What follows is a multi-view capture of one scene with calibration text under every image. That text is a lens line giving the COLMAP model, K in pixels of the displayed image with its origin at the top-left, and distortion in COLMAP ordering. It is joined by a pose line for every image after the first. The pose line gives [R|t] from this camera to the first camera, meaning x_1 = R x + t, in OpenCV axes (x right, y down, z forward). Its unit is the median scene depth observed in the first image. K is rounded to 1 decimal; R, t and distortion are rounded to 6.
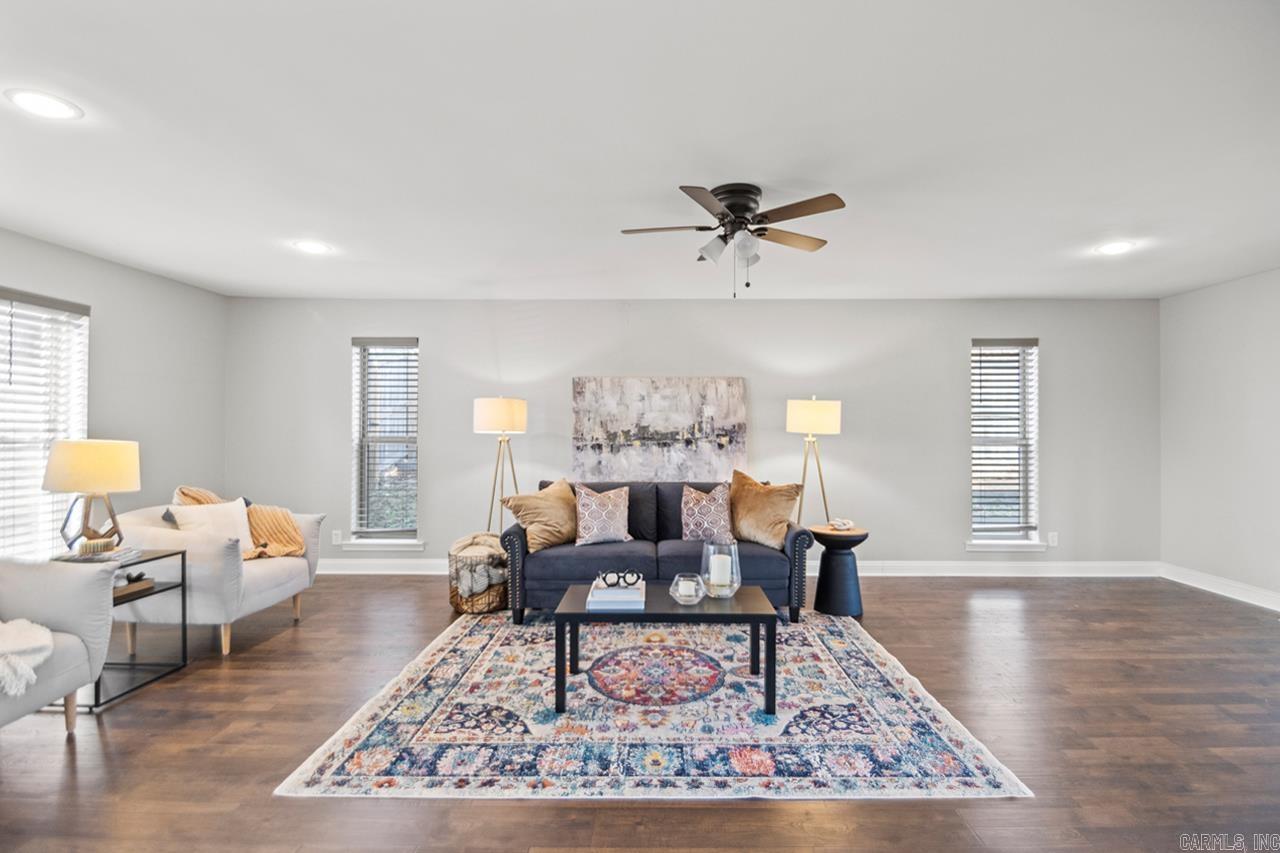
lens RADIAL K [[609.0, 0, 654.9], [0, 609.0, 428.5], [0, 0, 1]] dist [0.015620, -0.017014]
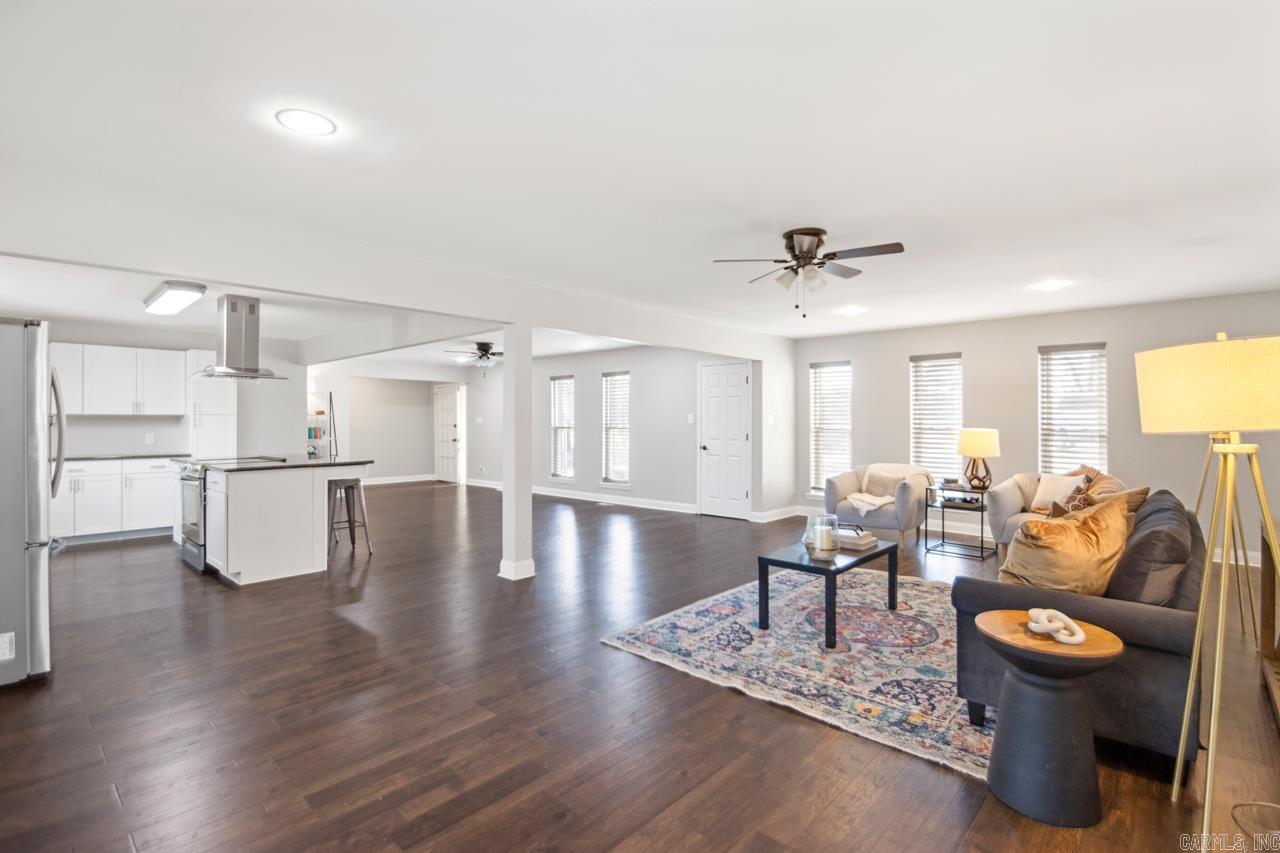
lens RADIAL K [[596.9, 0, 627.6], [0, 596.9, 428.1], [0, 0, 1]] dist [0.004106, -0.012013]
pose [[-0.700672, 0.002548, -0.713479, 0.914144], [-0.003515, 0.999969, 0.007023, 0.005744], [0.713475, 0.007429, -0.700641, 1.158463]]
